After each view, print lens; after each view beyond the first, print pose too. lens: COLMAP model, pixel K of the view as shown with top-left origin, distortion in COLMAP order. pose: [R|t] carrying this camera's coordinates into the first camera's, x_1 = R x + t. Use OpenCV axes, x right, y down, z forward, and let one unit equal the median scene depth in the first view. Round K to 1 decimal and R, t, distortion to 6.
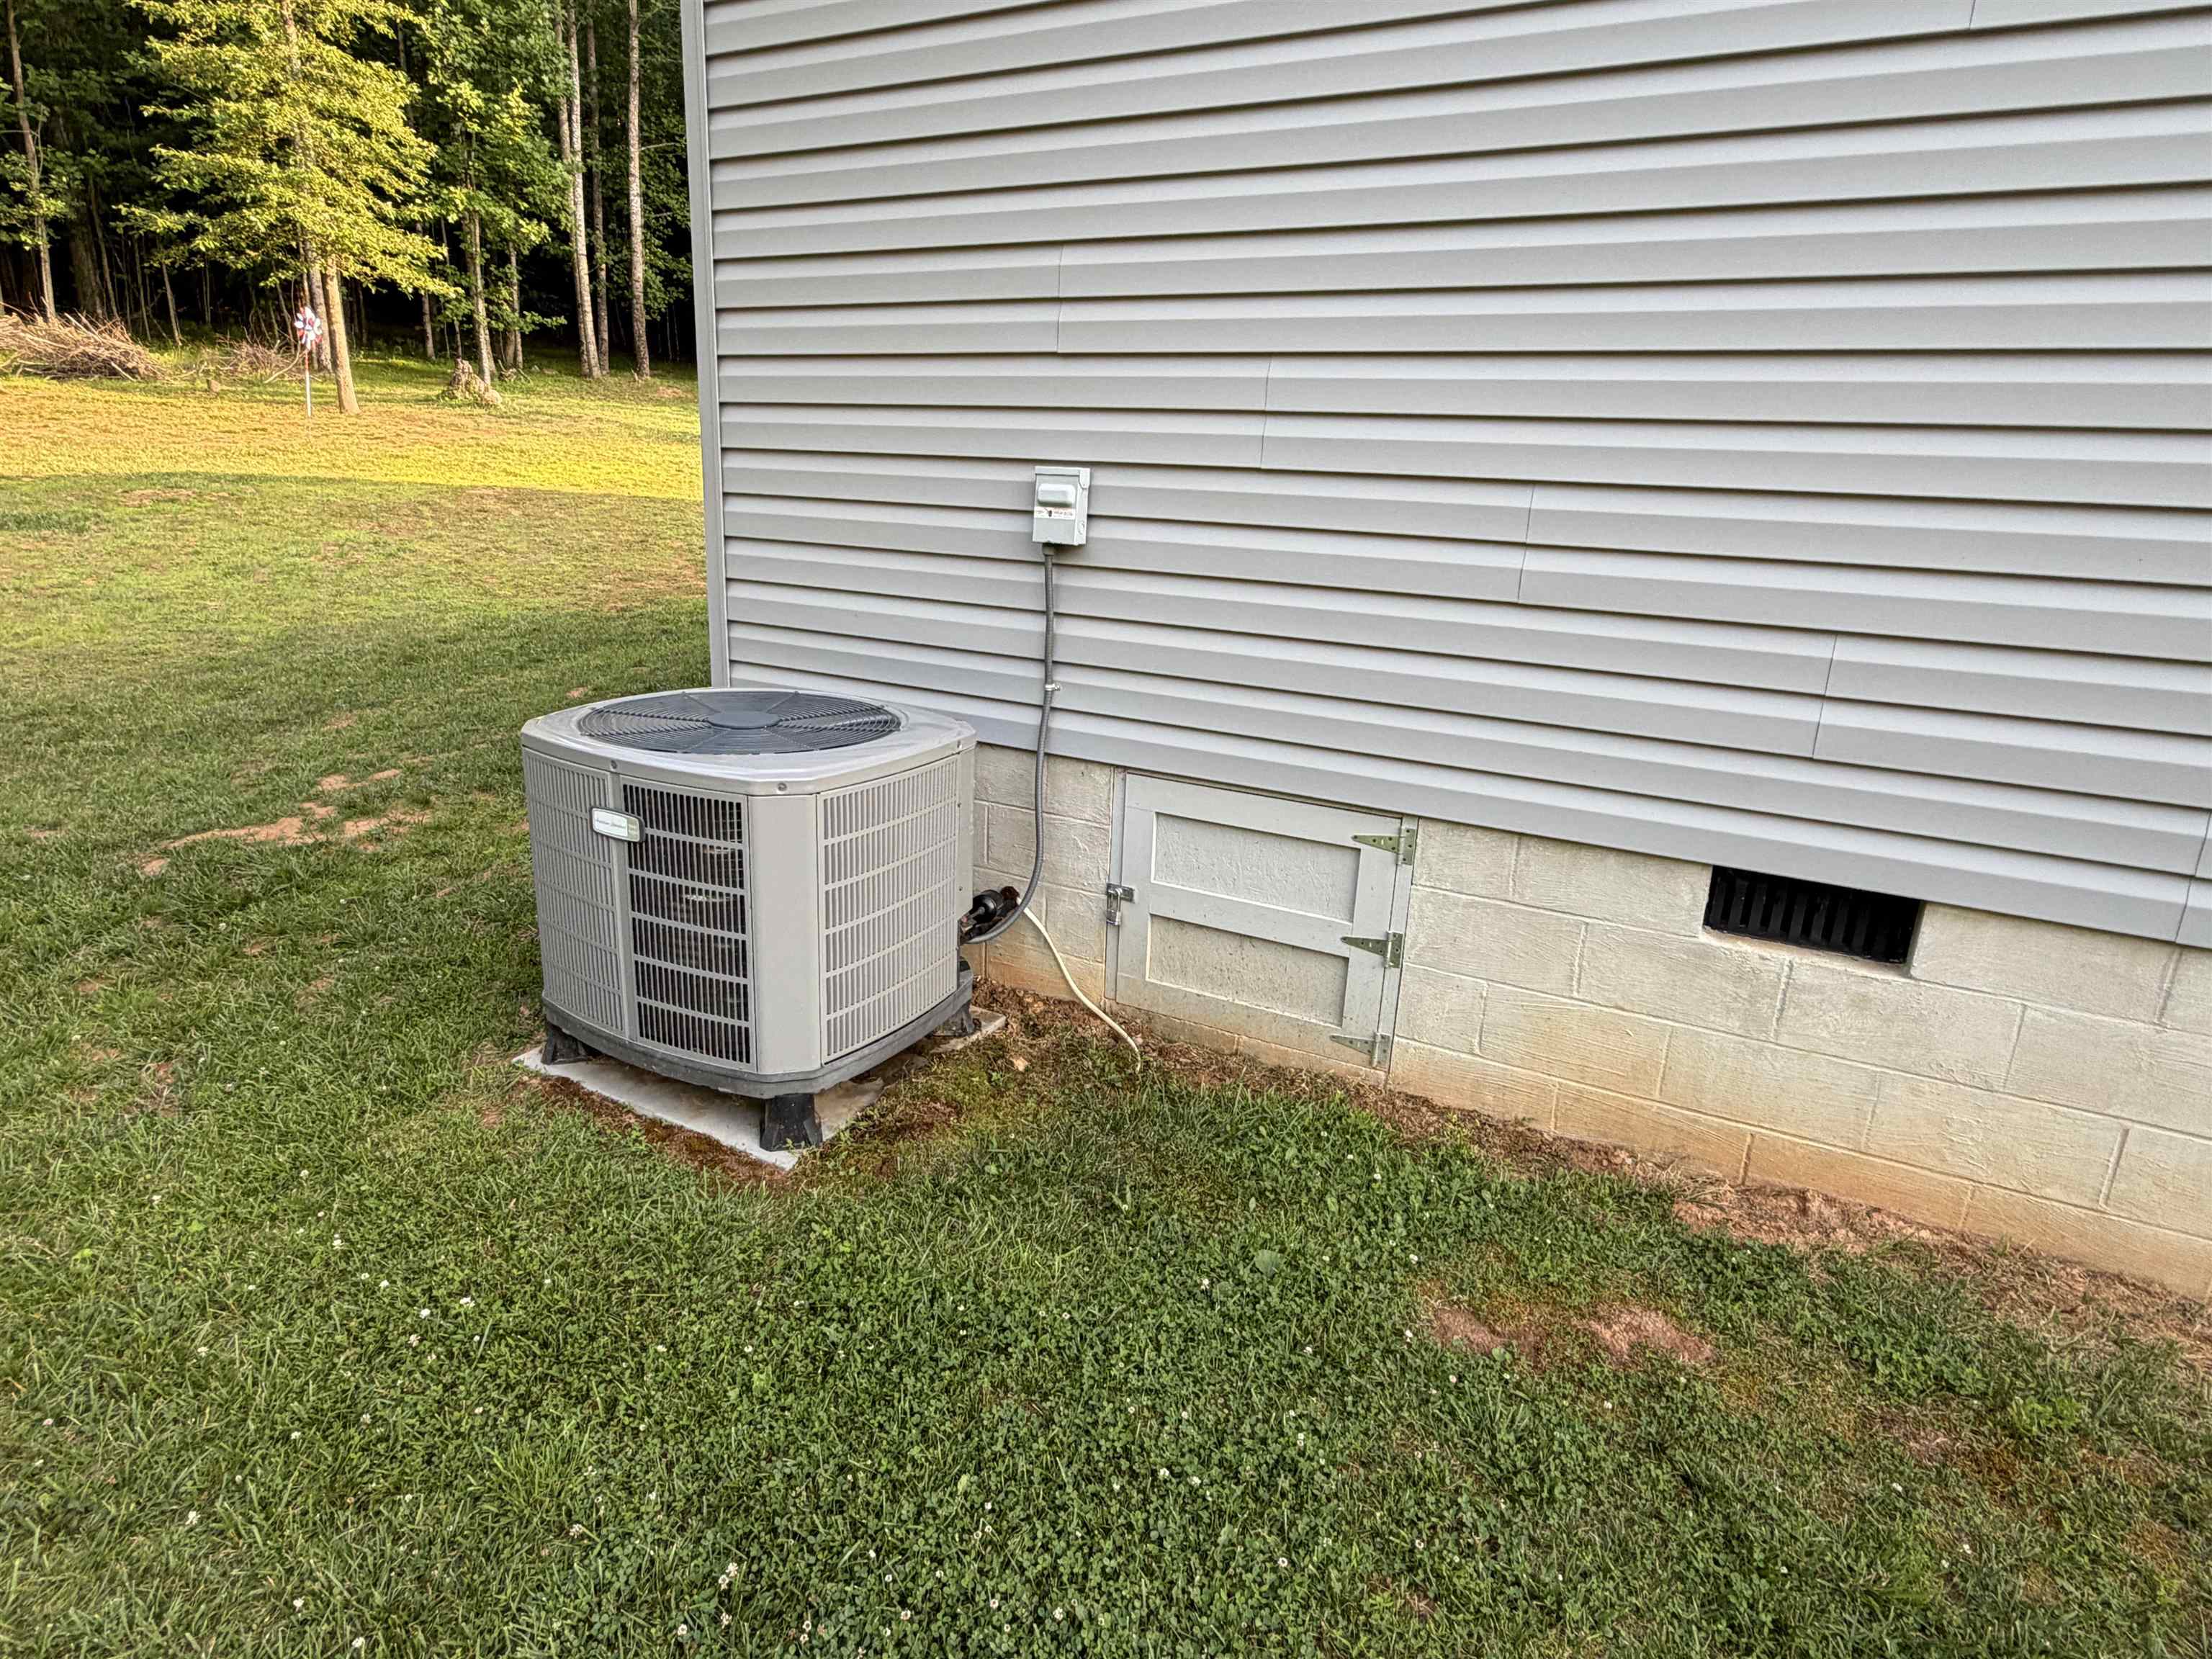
lens RADIAL K [[1235.8, 0, 1106.0], [0, 1235.8, 829.5], [0, 0, 1]] dist [0.000579, 0.000741]
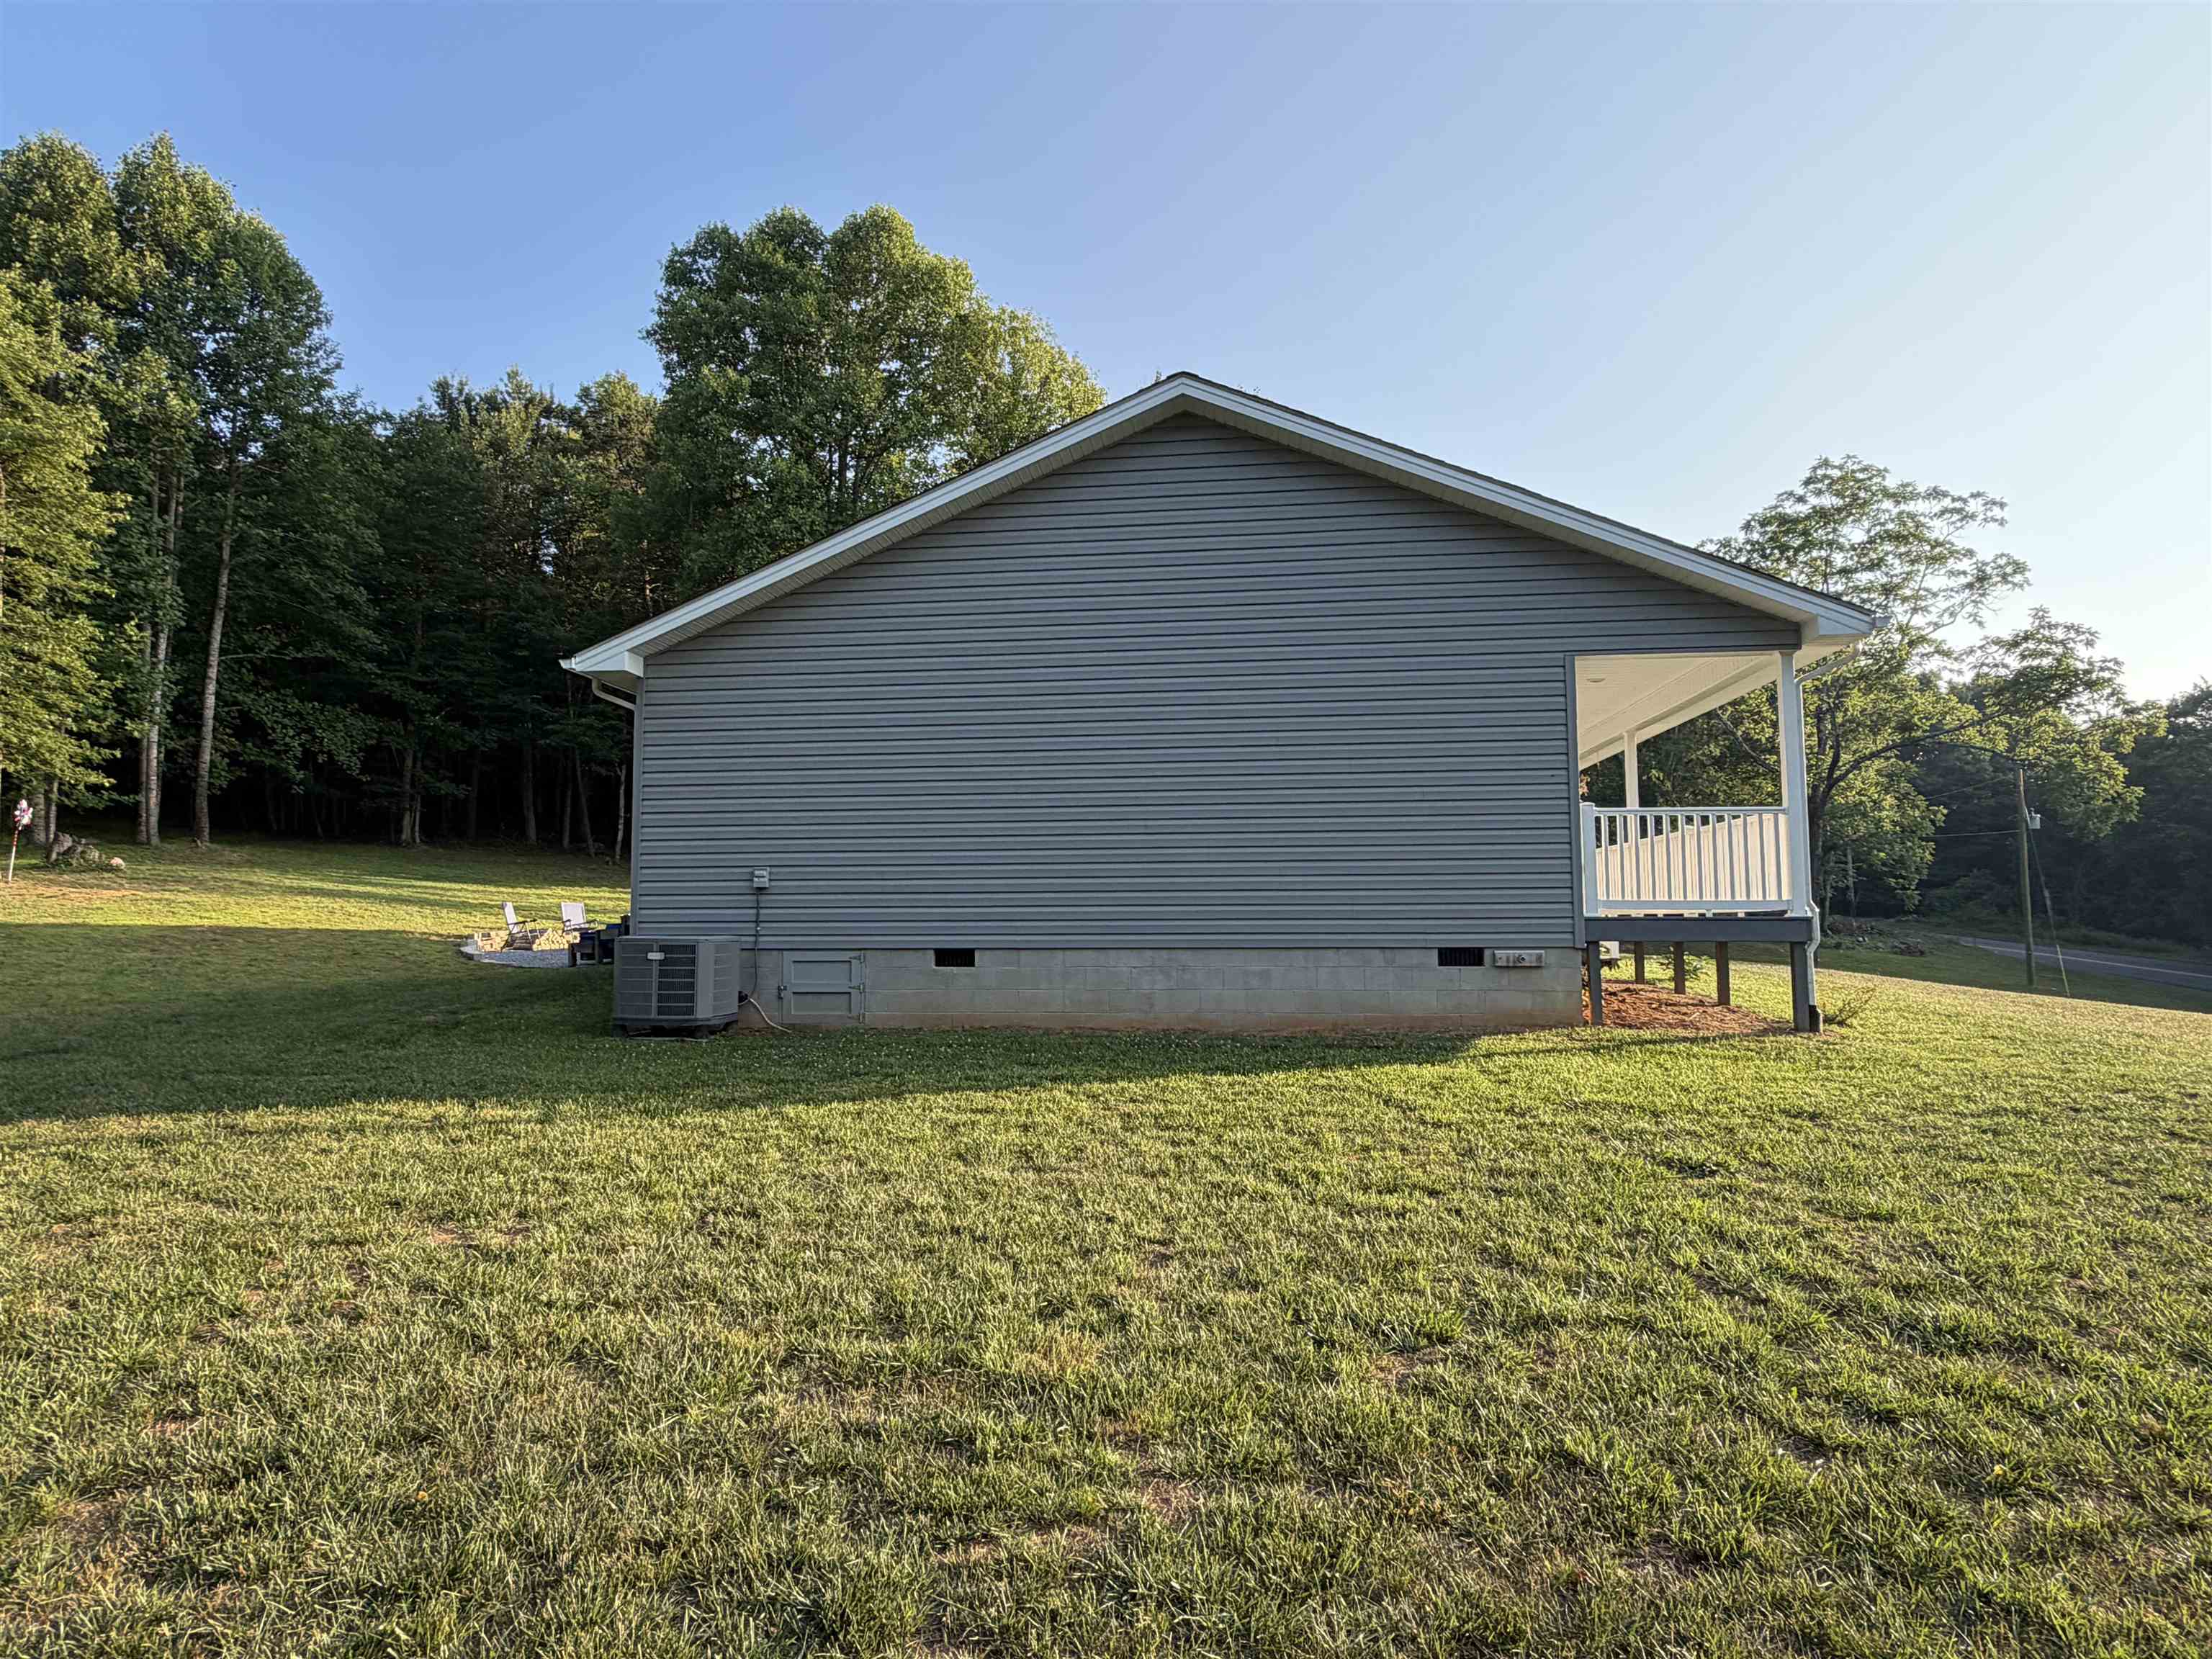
lens RADIAL K [[1235.8, 0, 1106.0], [0, 1235.8, 829.5], [0, 0, 1]] dist [0.000579, 0.000741]
pose [[0.926889, -0.020043, 0.374799, -0.368759], [0.146647, 0.938539, -0.312473, 0.719621], [-0.345500, 0.344591, 0.872861, -2.076071]]
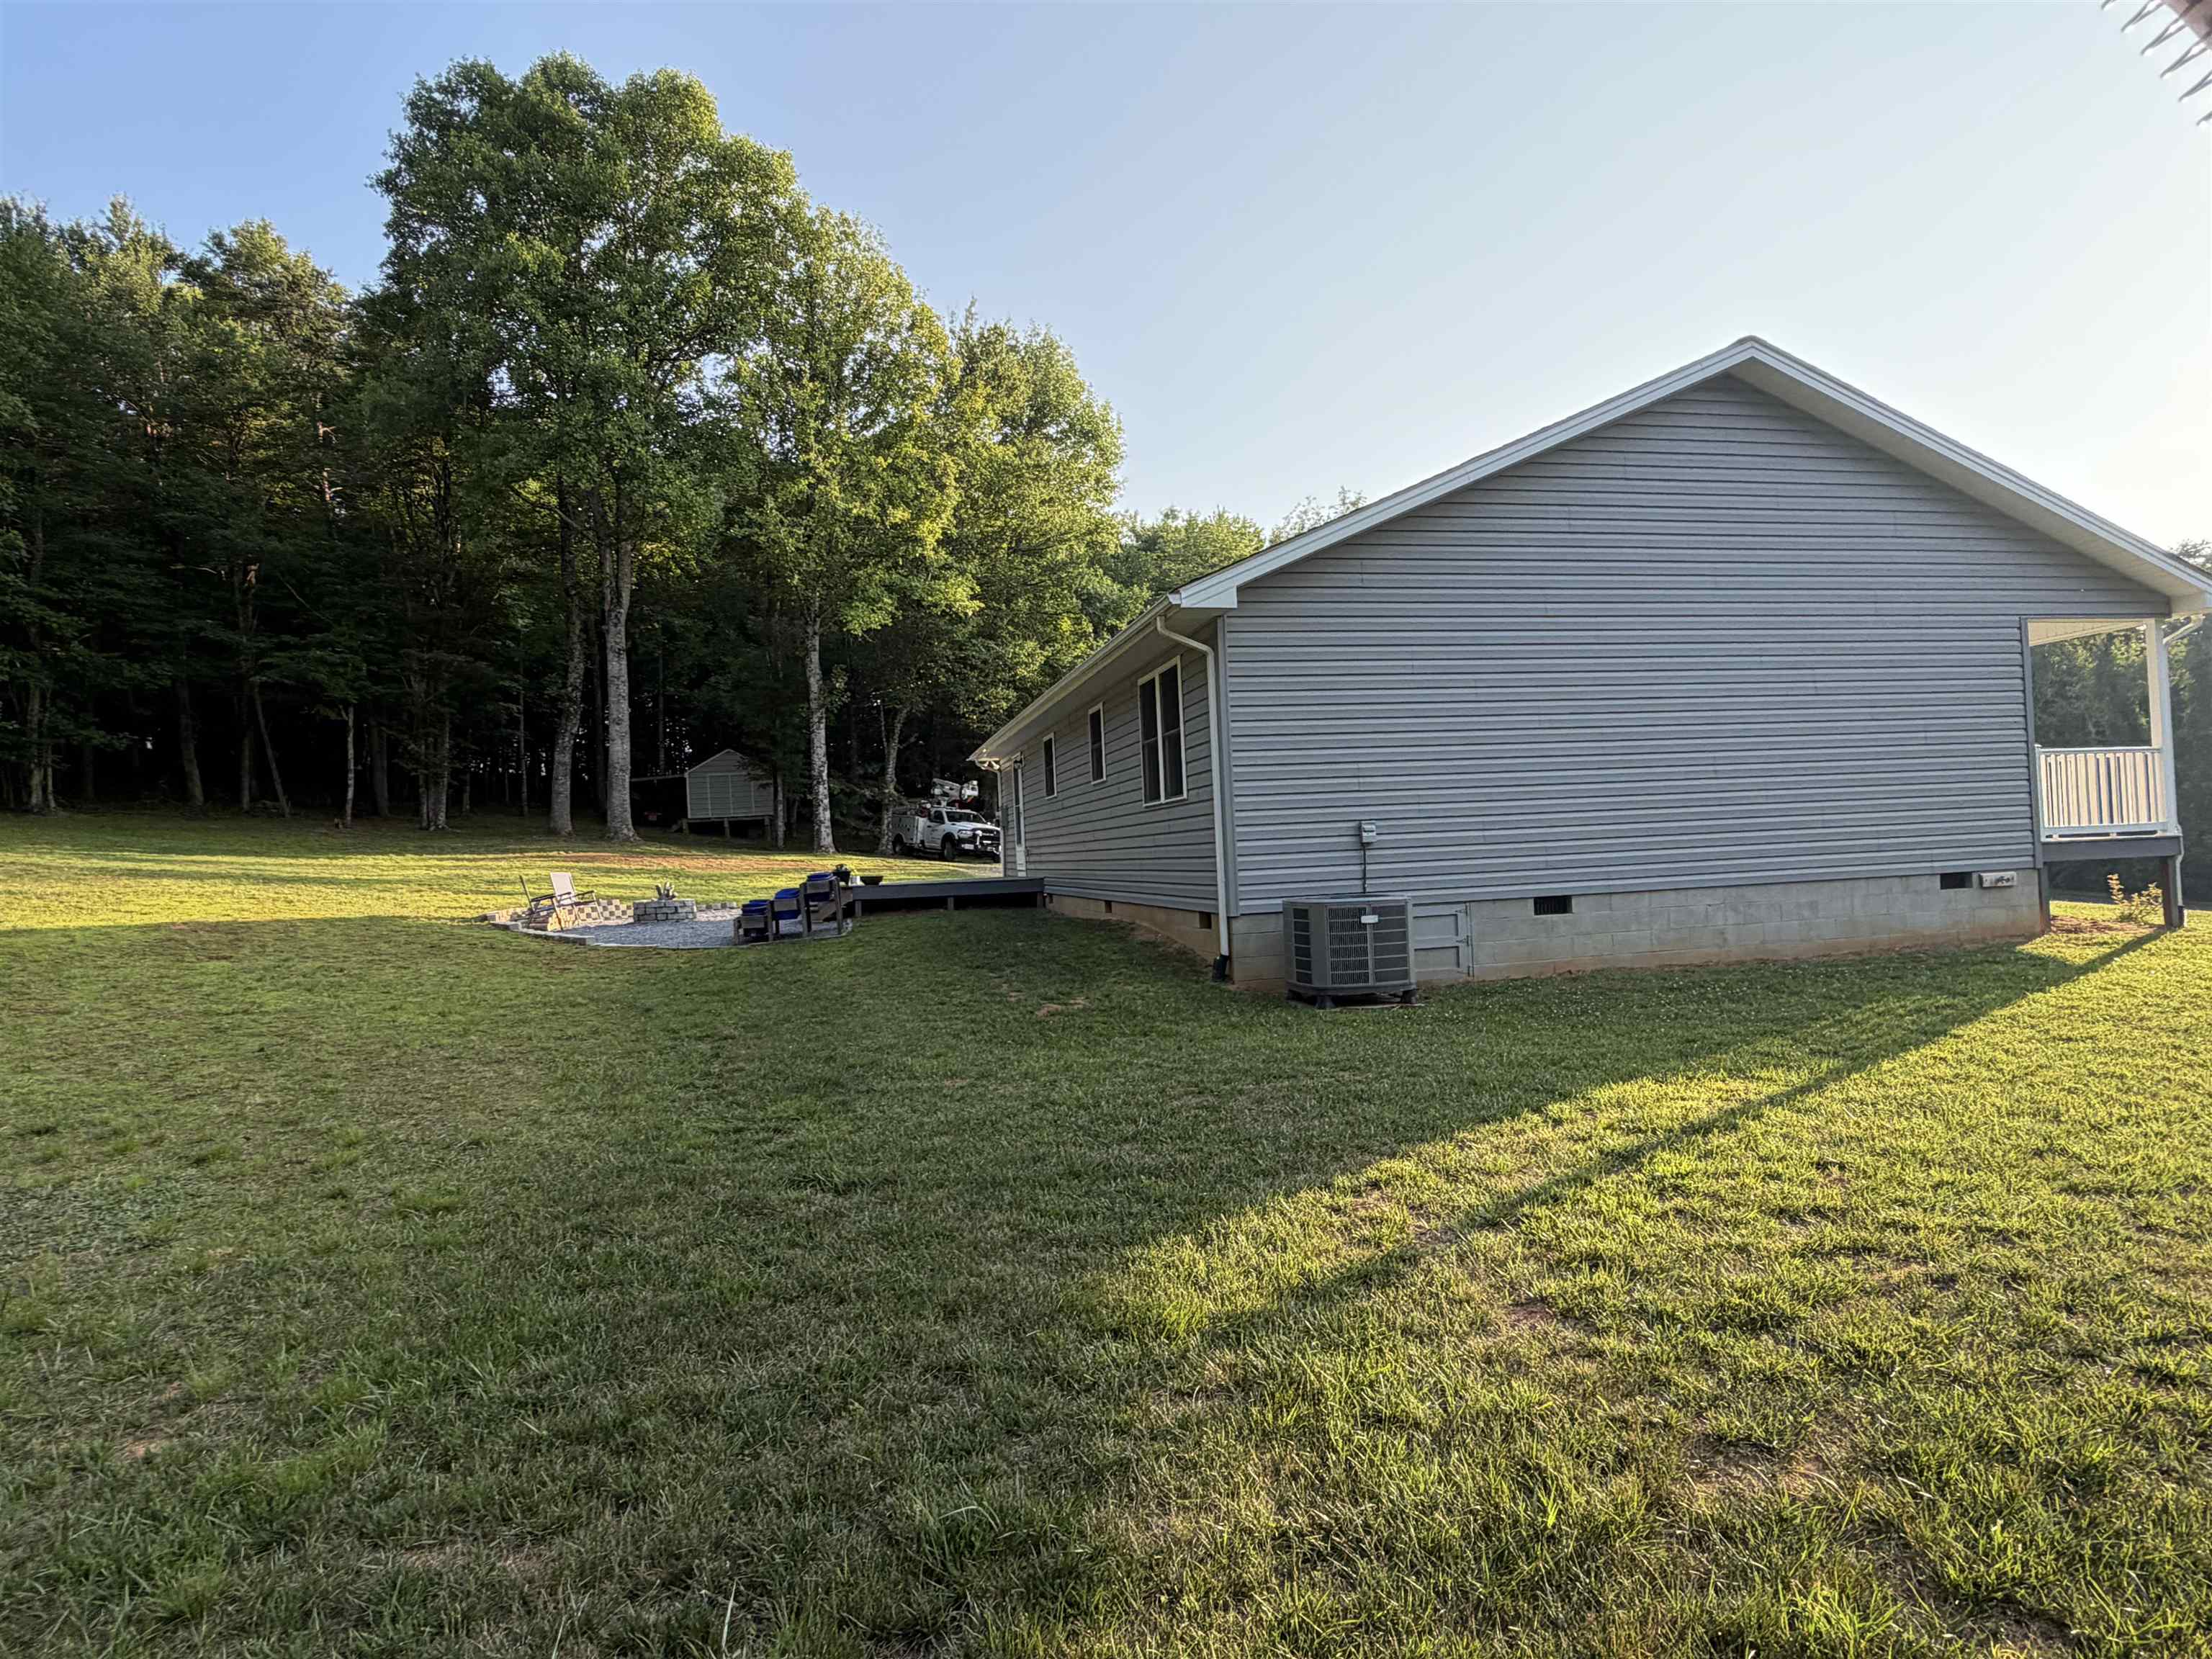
lens RADIAL K [[1235.8, 0, 1106.0], [0, 1235.8, 829.5], [0, 0, 1]] dist [0.000579, 0.000741]
pose [[0.747955, -0.065339, 0.660526, -2.303608], [0.257999, 0.945509, -0.198619, 0.183748], [-0.611556, 0.318973, 0.724055, -0.842749]]
